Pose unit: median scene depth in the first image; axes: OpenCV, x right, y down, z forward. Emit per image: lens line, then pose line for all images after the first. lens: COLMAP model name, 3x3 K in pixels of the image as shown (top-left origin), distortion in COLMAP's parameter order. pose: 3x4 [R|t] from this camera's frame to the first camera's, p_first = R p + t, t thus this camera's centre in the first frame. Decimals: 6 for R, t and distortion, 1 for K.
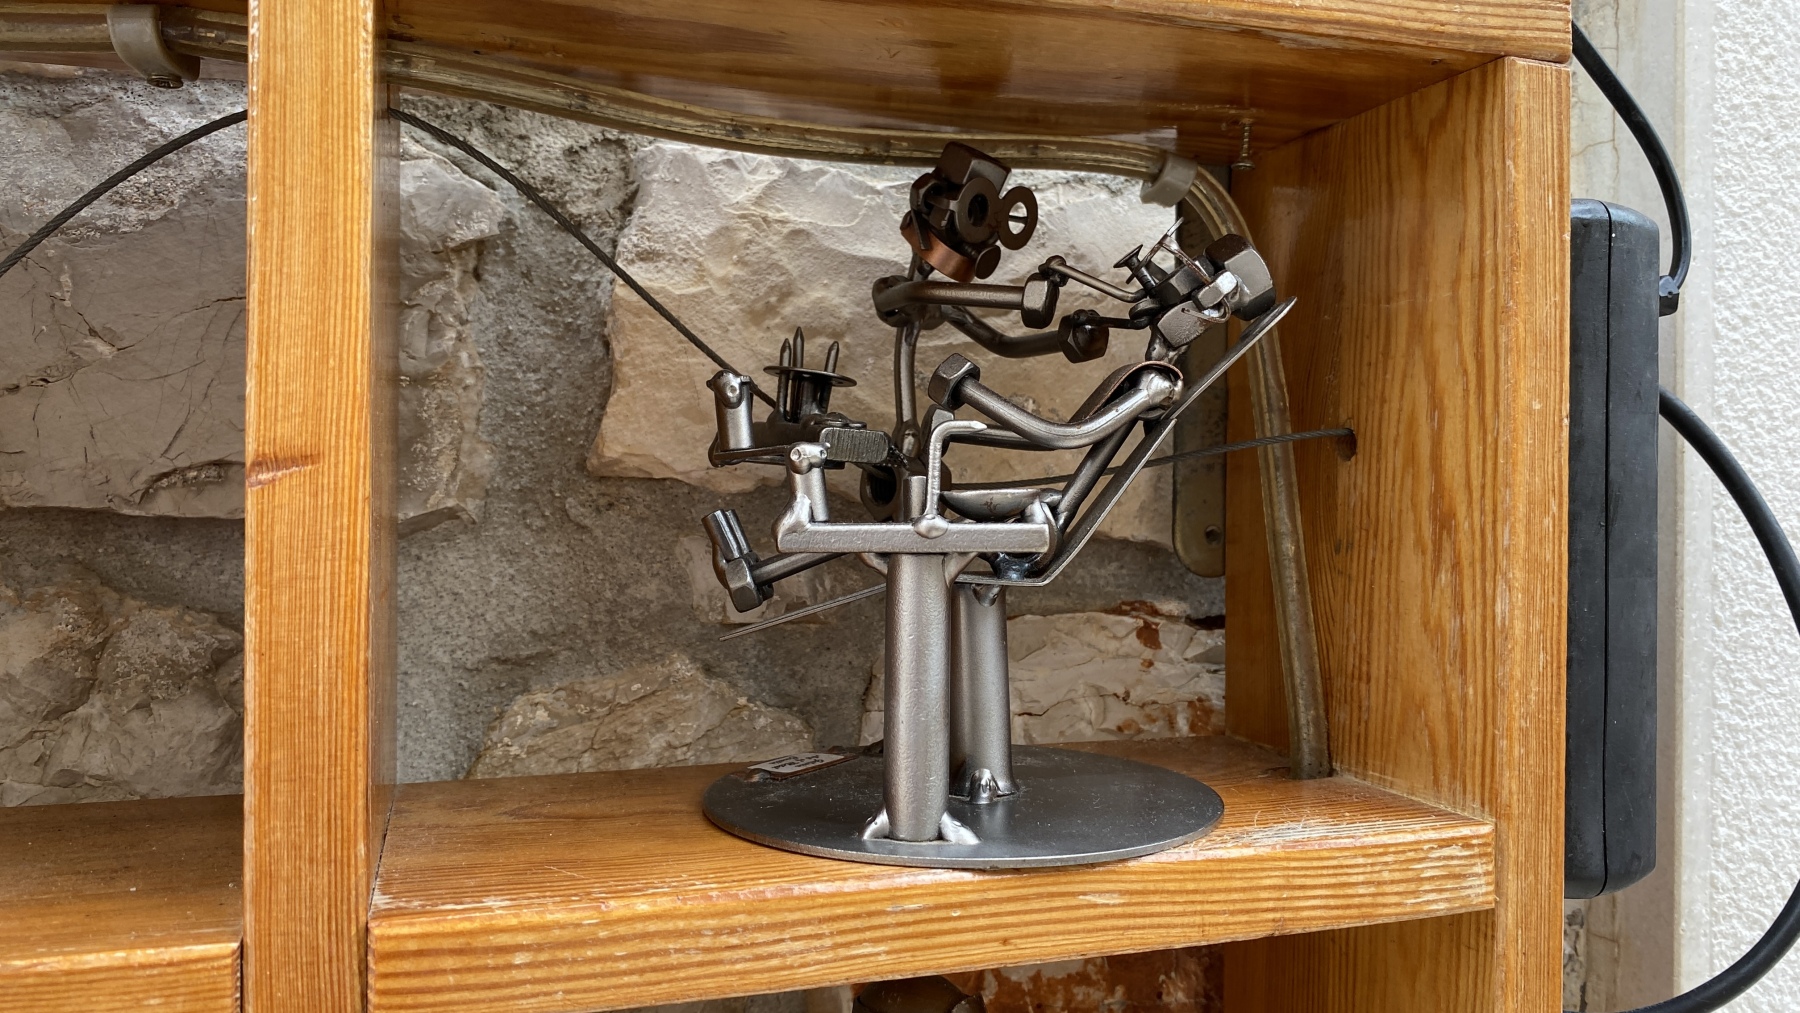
lens RADIAL K [[1336.6, 0, 898.9], [0, 1336.6, 484.8], [0, 0, 1]] dist [0.015273, 0.002576]
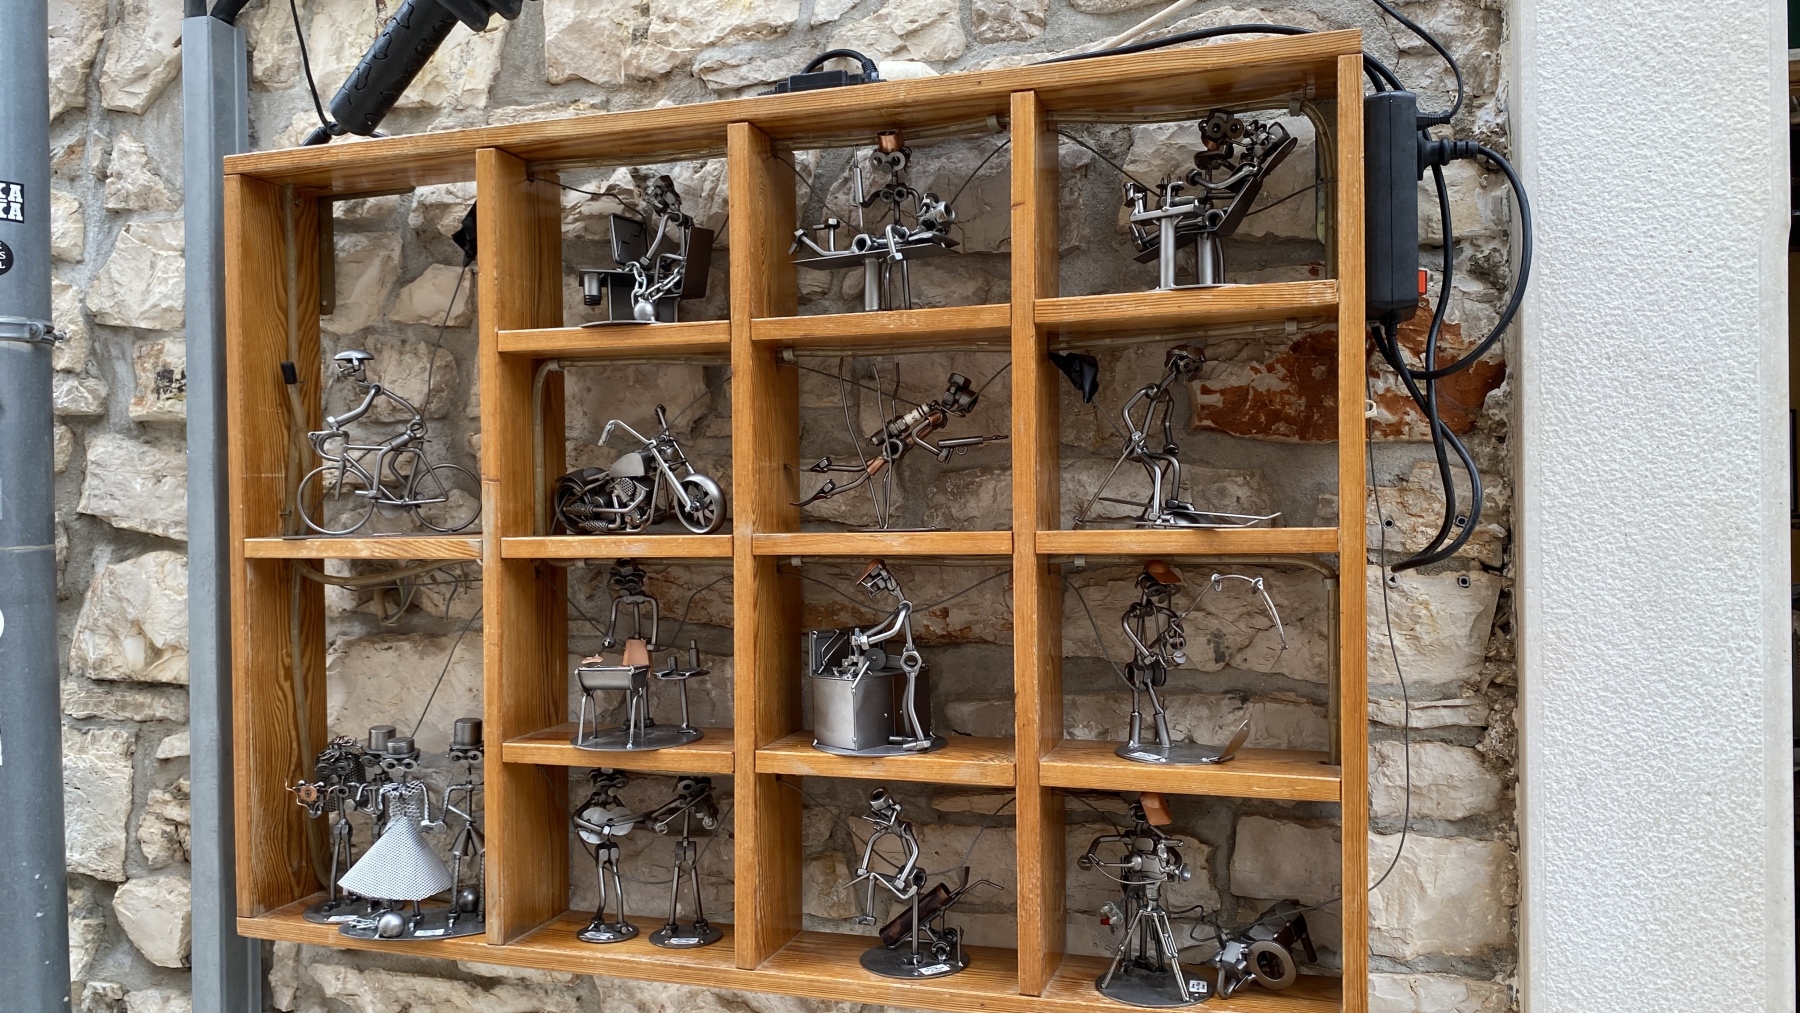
lens RADIAL K [[1354.6, 0, 897.6], [0, 1354.6, 485.5], [0, 0, 1]] dist [0.004159, -0.004252]
pose [[0.816491, -0.023921, -0.576862, 1.329970], [0.014328, 0.999673, -0.021174, 0.733752], [0.577180, 0.009023, 0.816567, -2.167245]]
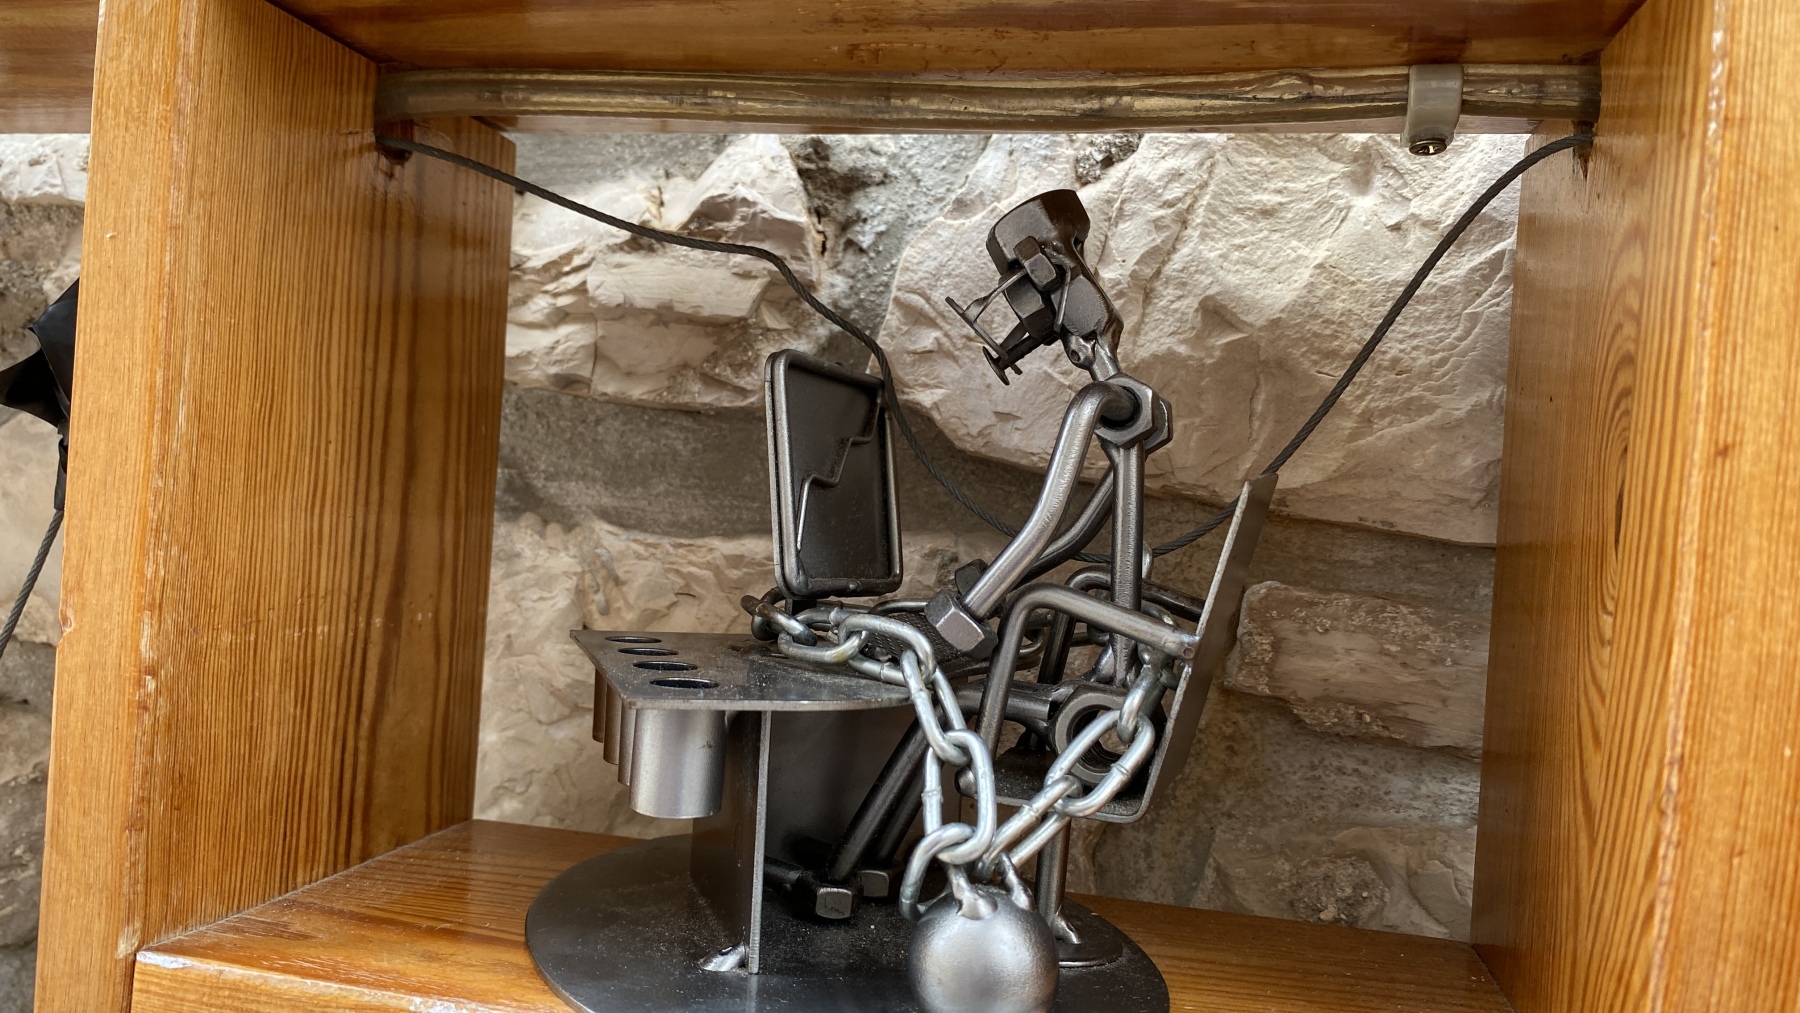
lens RADIAL K [[1381.8, 0, 900.0], [0, 1381.8, 506.5], [0, 0, 1]] dist [0.004069, -0.001250]
pose [[0.861898, 0.042895, -0.505265, -1.023034], [-0.055772, 0.998390, -0.010379, -0.025805], [0.504006, 0.037125, 0.862902, -0.190510]]
